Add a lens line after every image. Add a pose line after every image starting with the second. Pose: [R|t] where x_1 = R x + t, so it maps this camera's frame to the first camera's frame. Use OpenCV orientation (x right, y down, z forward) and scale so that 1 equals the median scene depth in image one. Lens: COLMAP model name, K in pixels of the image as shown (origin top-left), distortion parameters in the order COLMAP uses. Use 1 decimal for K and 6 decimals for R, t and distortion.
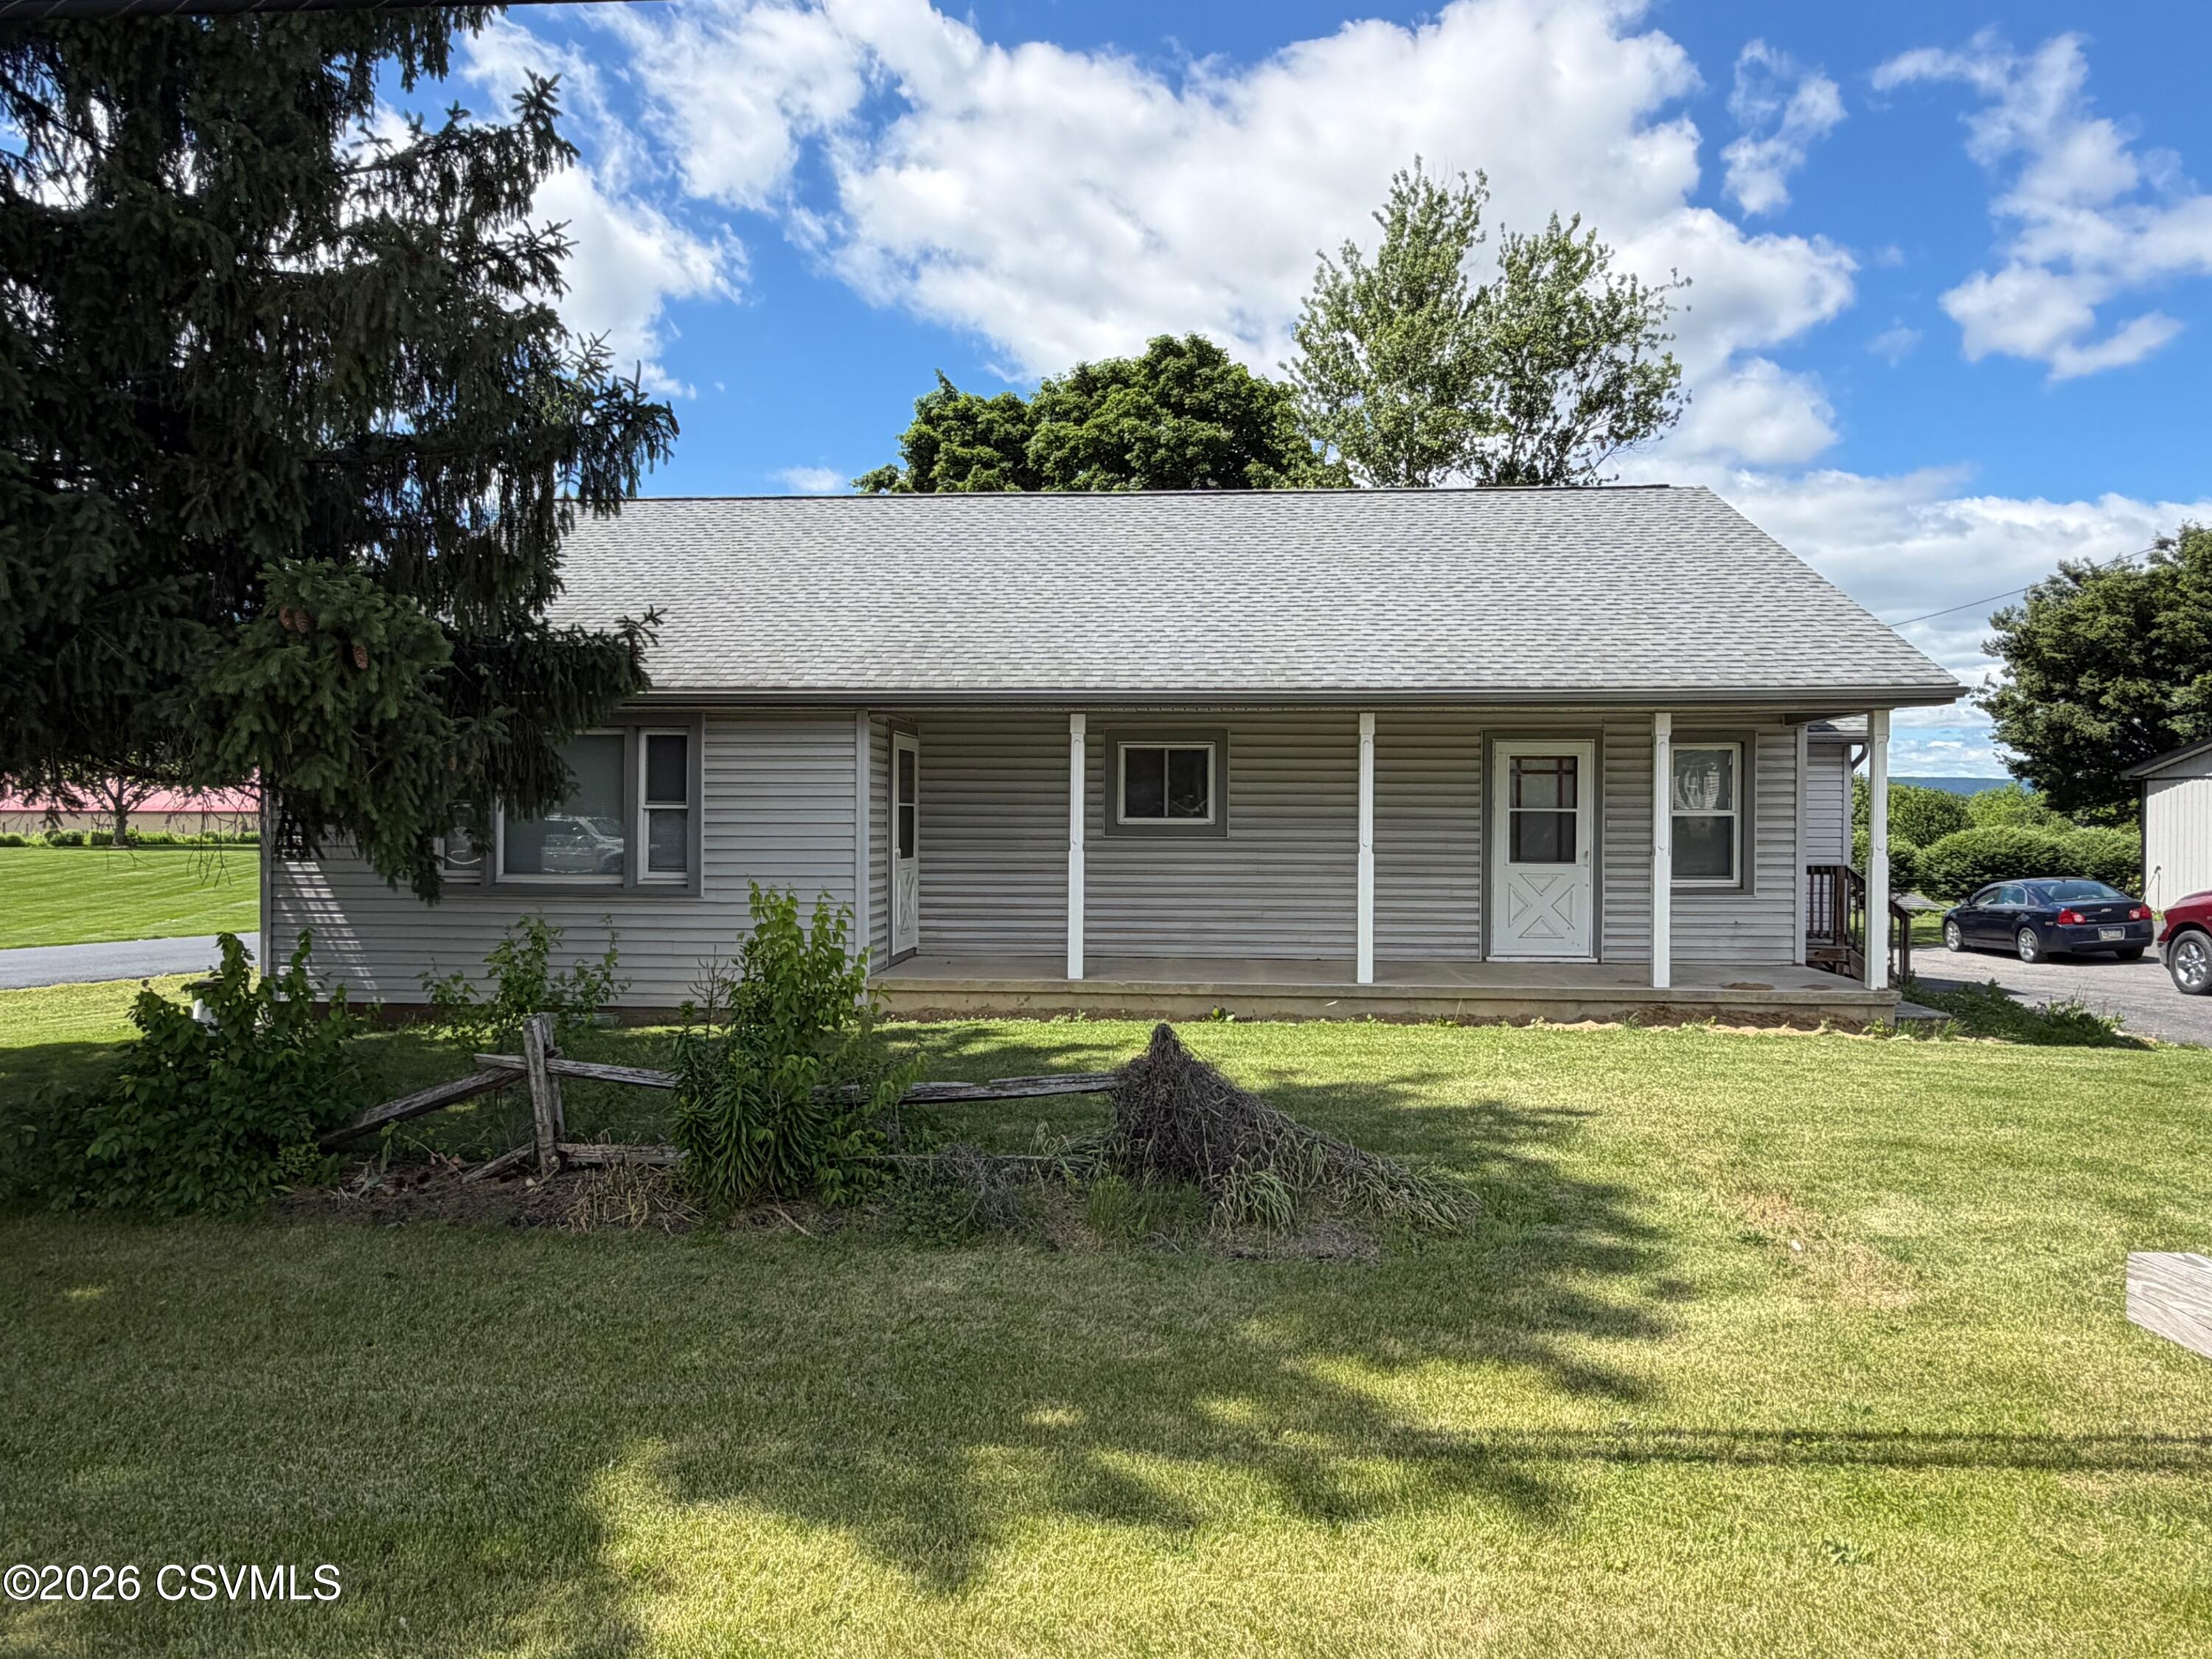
lens RADIAL K [[1432.4, 0, 1106.1], [0, 1432.4, 827.6], [0, 0, 1]] dist [-0.006790, -0.000799]
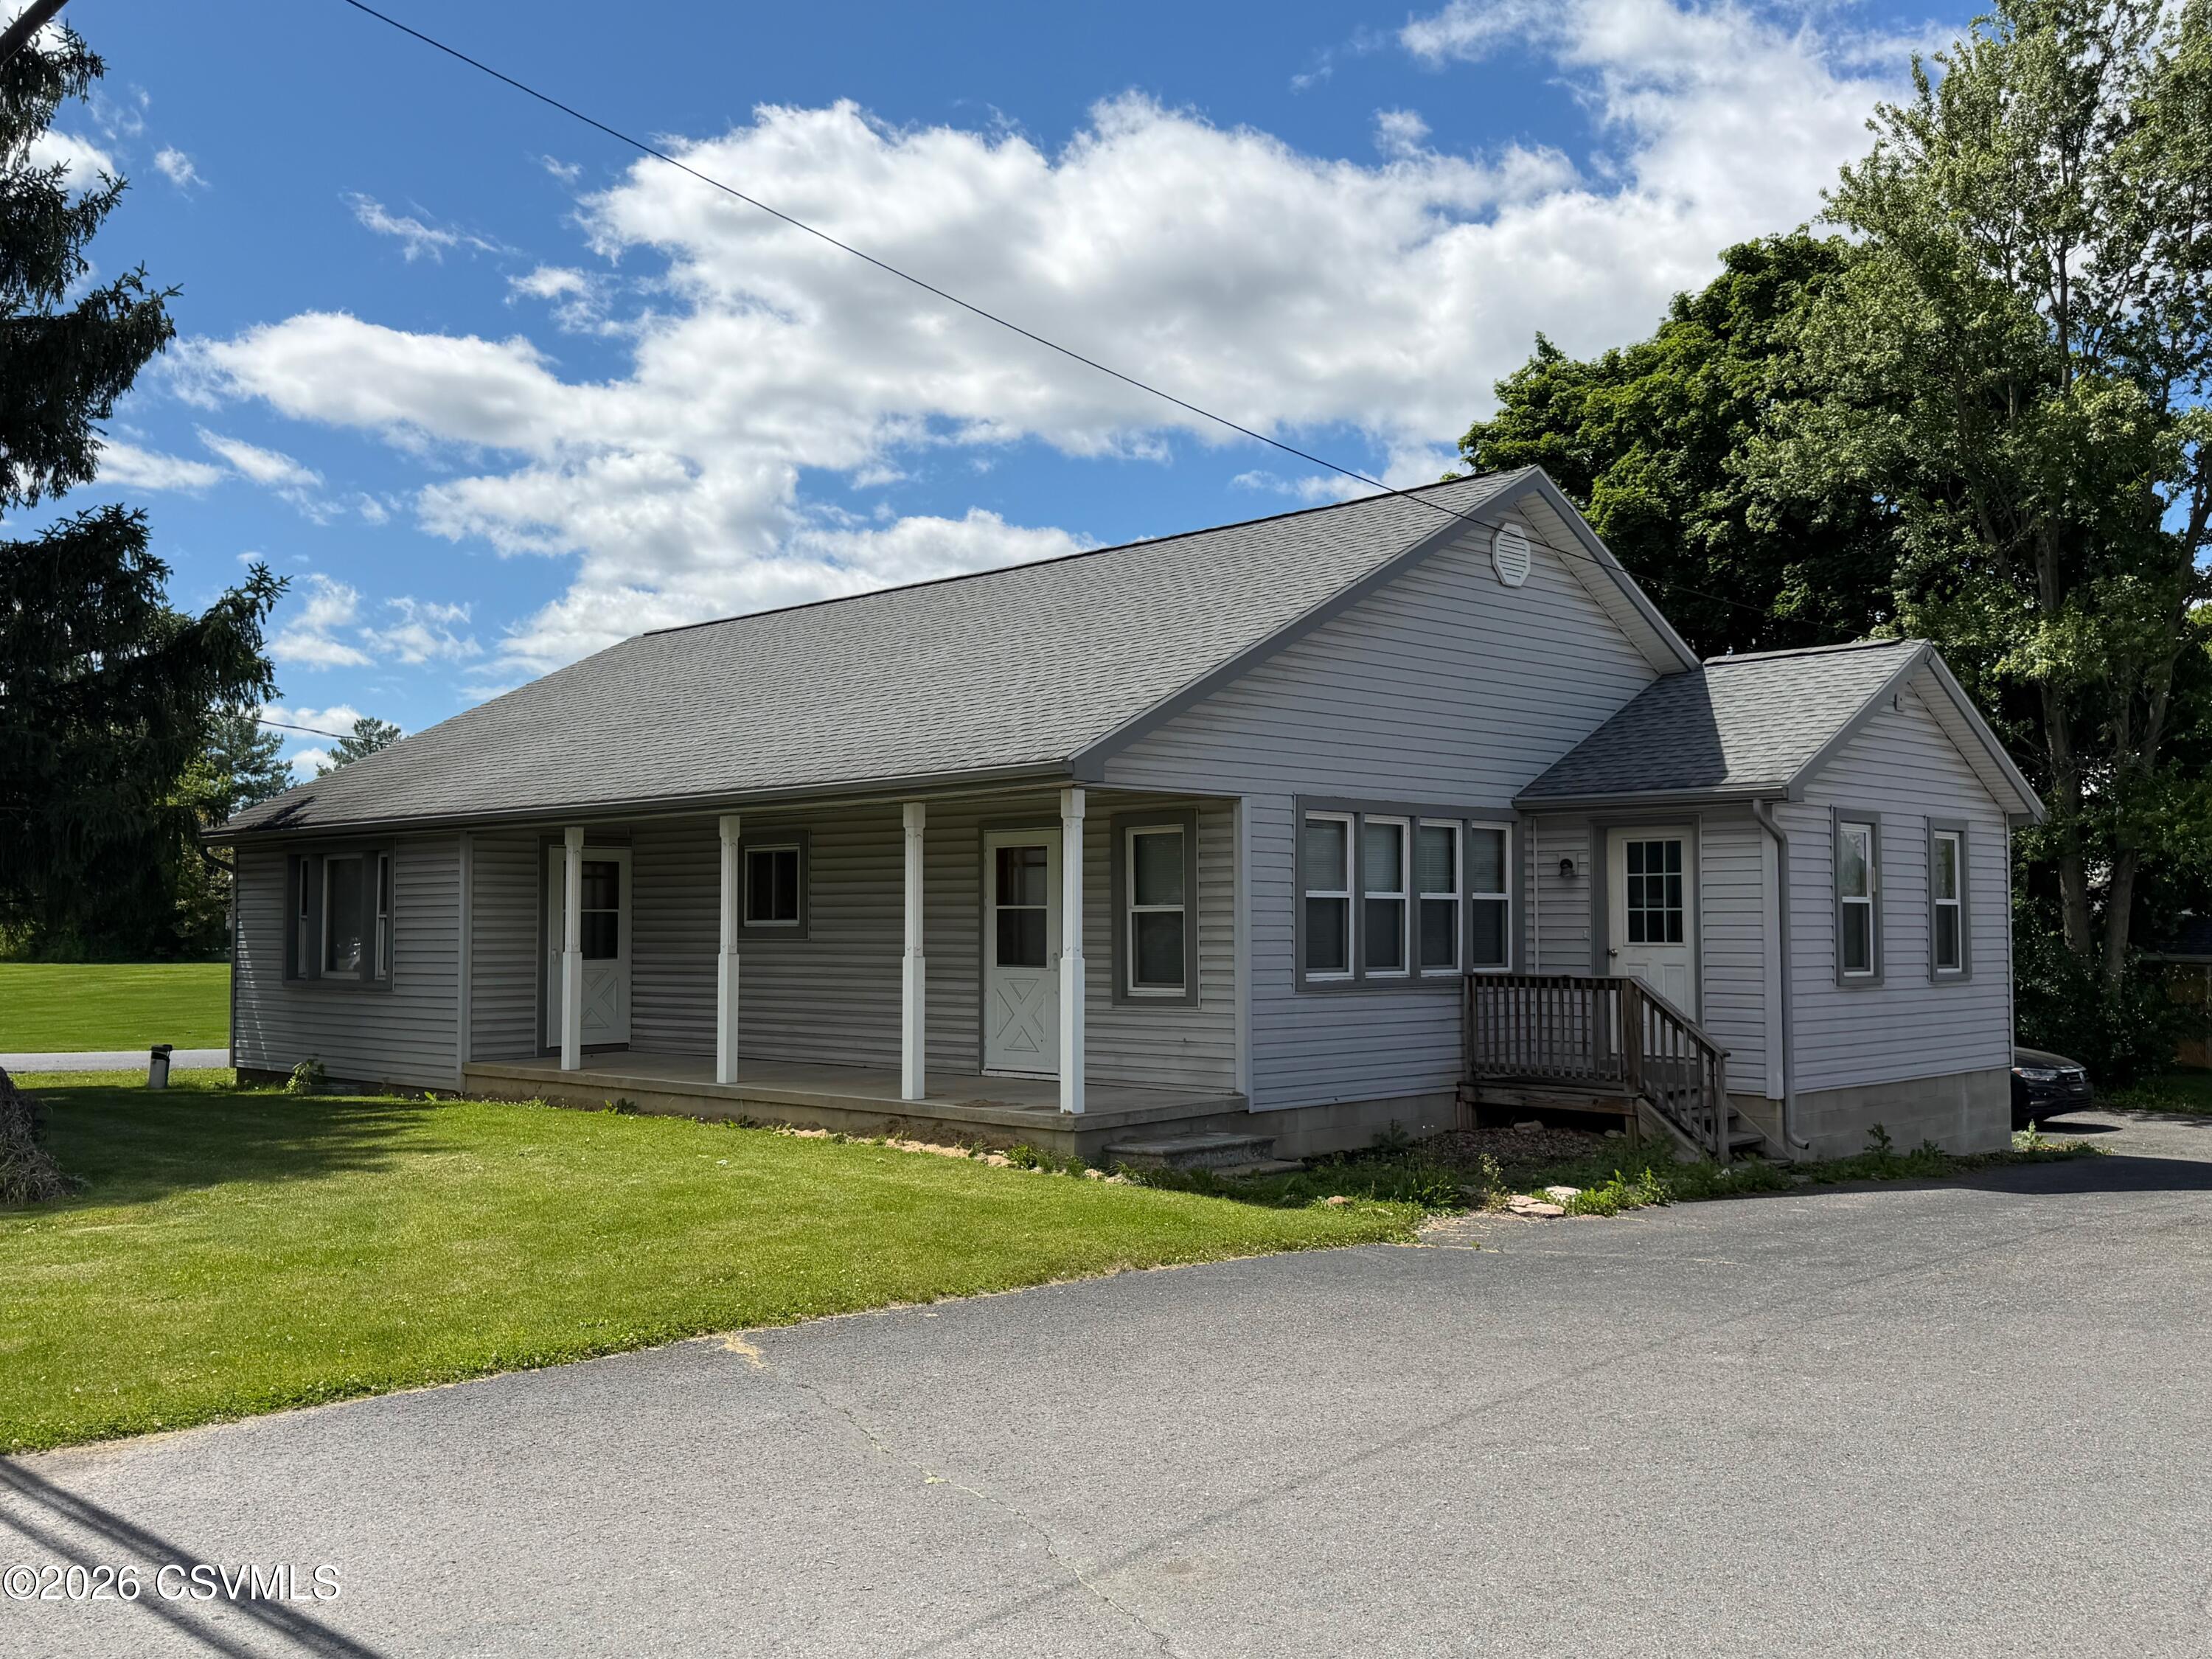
lens RADIAL K [[2034.1, 0, 1106.9], [0, 2034.1, 829.0], [0, 0, 1]] dist [0.003002, 0.000000]
pose [[0.774612, -0.034528, -0.631493, 1.117494], [0.001617, 0.998613, -0.052616, 0.005443], [0.632434, 0.039736, 0.773594, 0.052375]]
